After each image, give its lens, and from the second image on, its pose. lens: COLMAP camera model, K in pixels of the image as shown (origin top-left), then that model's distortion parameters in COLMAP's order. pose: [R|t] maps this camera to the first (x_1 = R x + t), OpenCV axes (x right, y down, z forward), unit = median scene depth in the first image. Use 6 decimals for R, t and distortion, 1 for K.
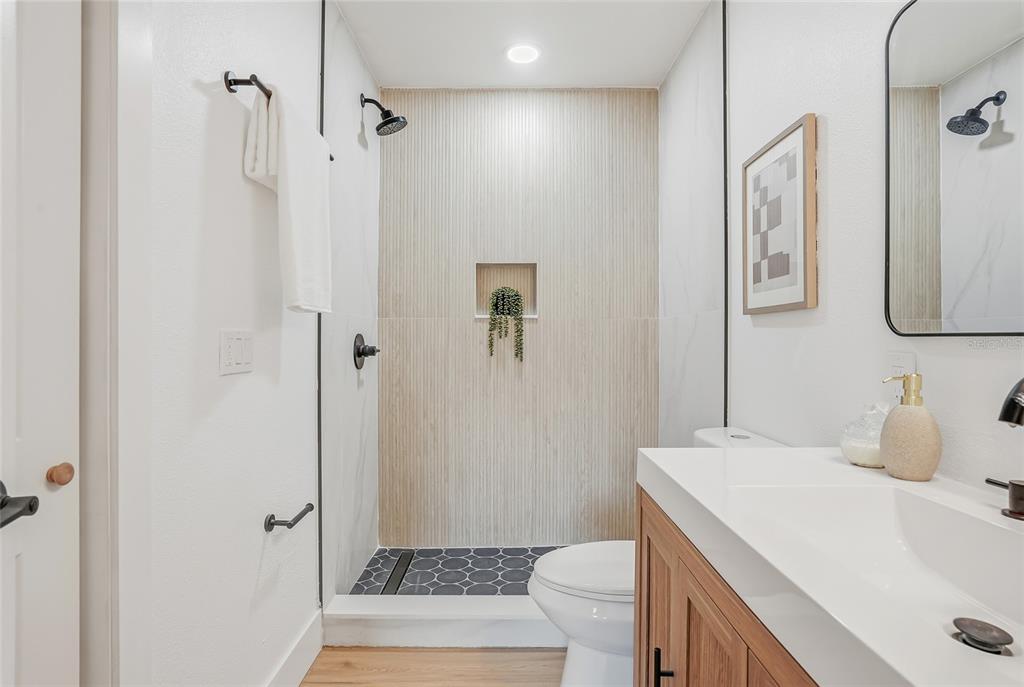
lens RADIAL K [[515.8, 0, 512.0], [0, 515.8, 343.5], [0, 0, 1]] dist [-0.001132, -0.000096]
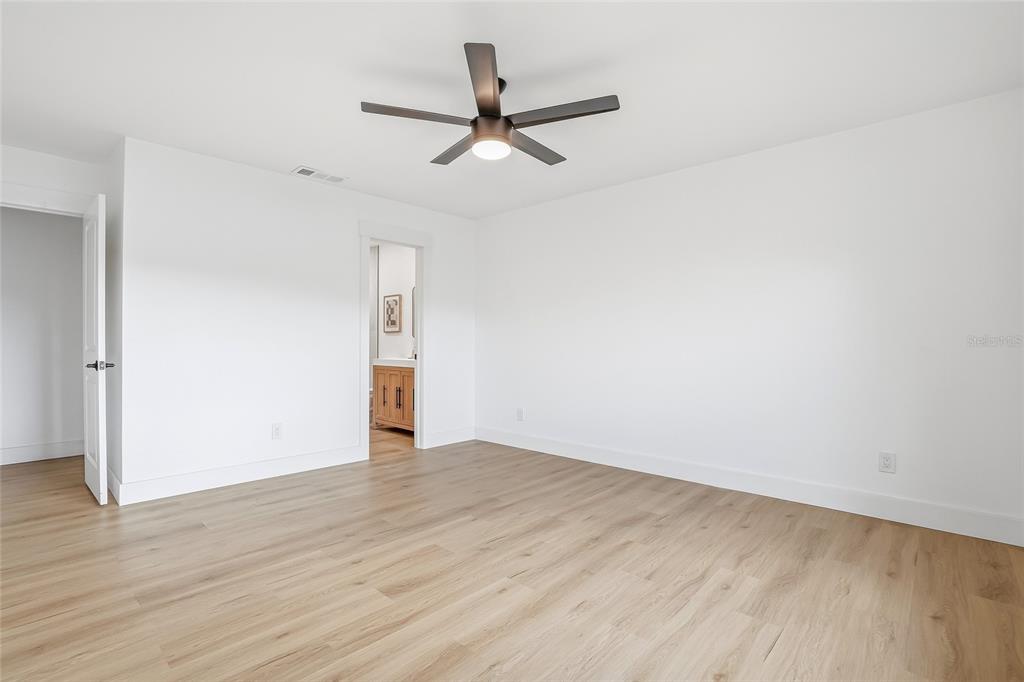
lens RADIAL K [[477.3, 0, 512.0], [0, 477.3, 341.0], [0, 0, 1]] dist [-0.061290, 0.025181]
pose [[0.693885, -0.000748, 0.720085, -1.194689], [-0.001593, 0.999995, 0.002575, -0.002684], [-0.720084, -0.002934, 0.693881, -1.794062]]
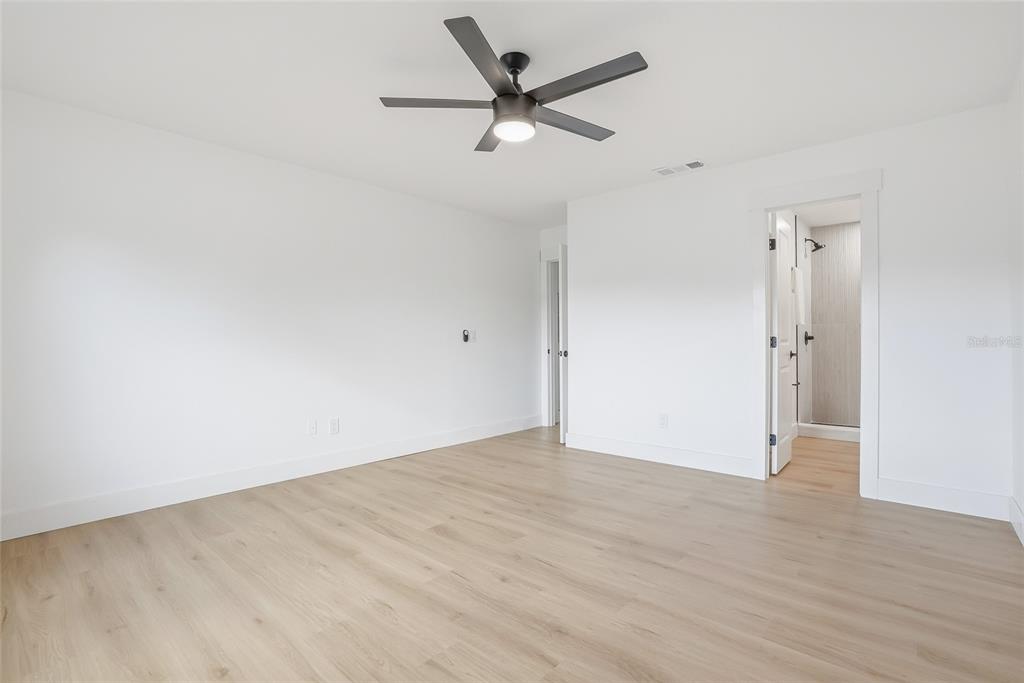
lens RADIAL K [[477.3, 0, 512.0], [0, 477.3, 341.5], [0, 0, 1]] dist [-0.061290, 0.025181]
pose [[0.736496, -0.008562, -0.676388, 0.206880], [0.012794, 0.999917, 0.001274, 0.010572], [0.676321, -0.009592, 0.736545, -1.752143]]
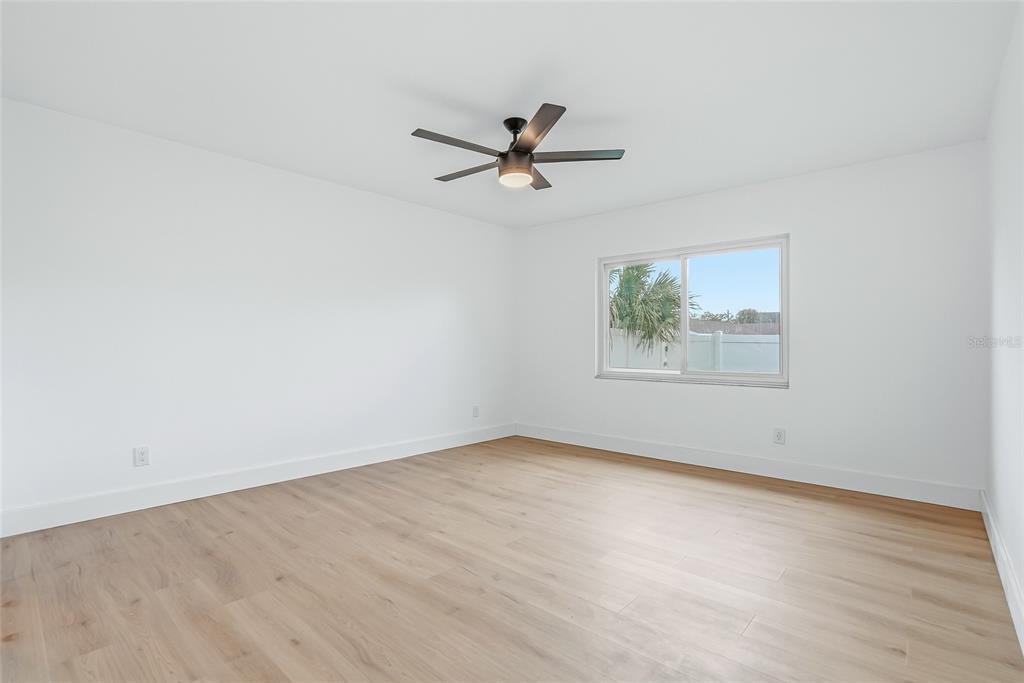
lens RADIAL K [[477.3, 0, 512.0], [0, 477.3, 341.5], [0, 0, 1]] dist [-0.061290, 0.025181]
pose [[-0.733764, -0.000391, 0.679404, -1.296581], [-0.009488, 0.999908, -0.009672, 0.005873], [-0.679338, -0.013543, -0.733700, -0.103665]]
